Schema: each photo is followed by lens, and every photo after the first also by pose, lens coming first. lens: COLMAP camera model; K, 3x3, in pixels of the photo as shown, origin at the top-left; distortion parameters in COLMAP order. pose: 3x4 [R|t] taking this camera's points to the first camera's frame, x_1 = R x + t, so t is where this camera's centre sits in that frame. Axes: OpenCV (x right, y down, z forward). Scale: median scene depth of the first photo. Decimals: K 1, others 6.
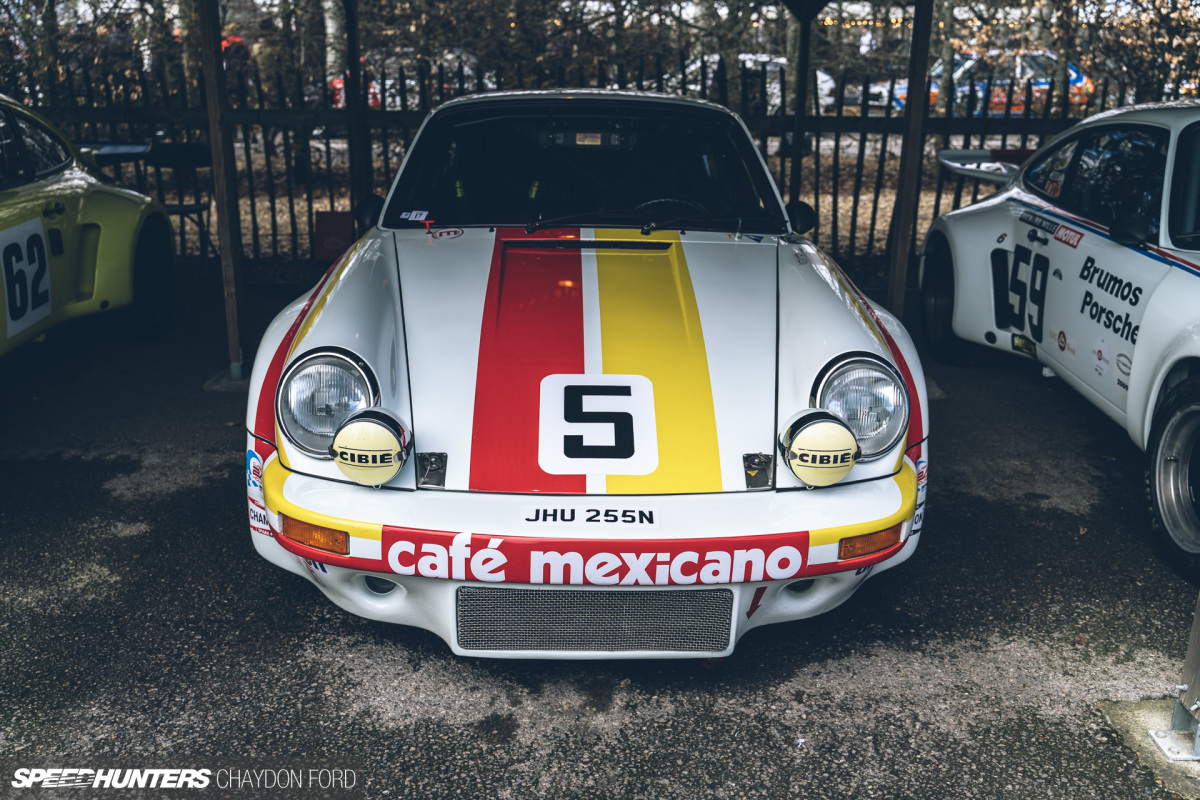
lens RADIAL K [[1142.1, 0, 602.7], [0, 1142.1, 403.0], [0, 0, 1]] dist [0.043184, 0.000000]
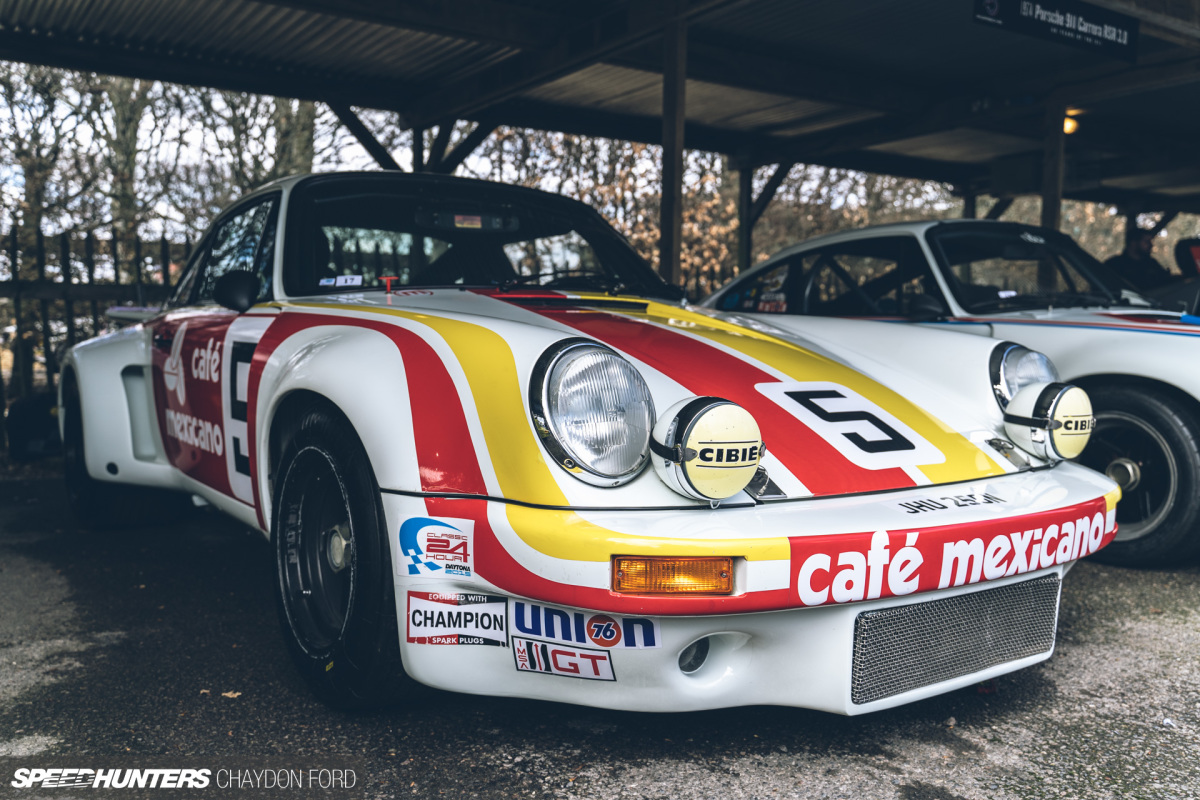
lens RADIAL K [[1061.3, 0, 597.9], [0, 1061.3, 395.8], [0, 0, 1]] dist [0.000760, 0.001270]
pose [[0.827507, -0.041479, 0.559921, -0.662880], [0.173400, 0.967396, -0.184603, 0.123211], [-0.534008, 0.249851, 0.807719, 0.500521]]
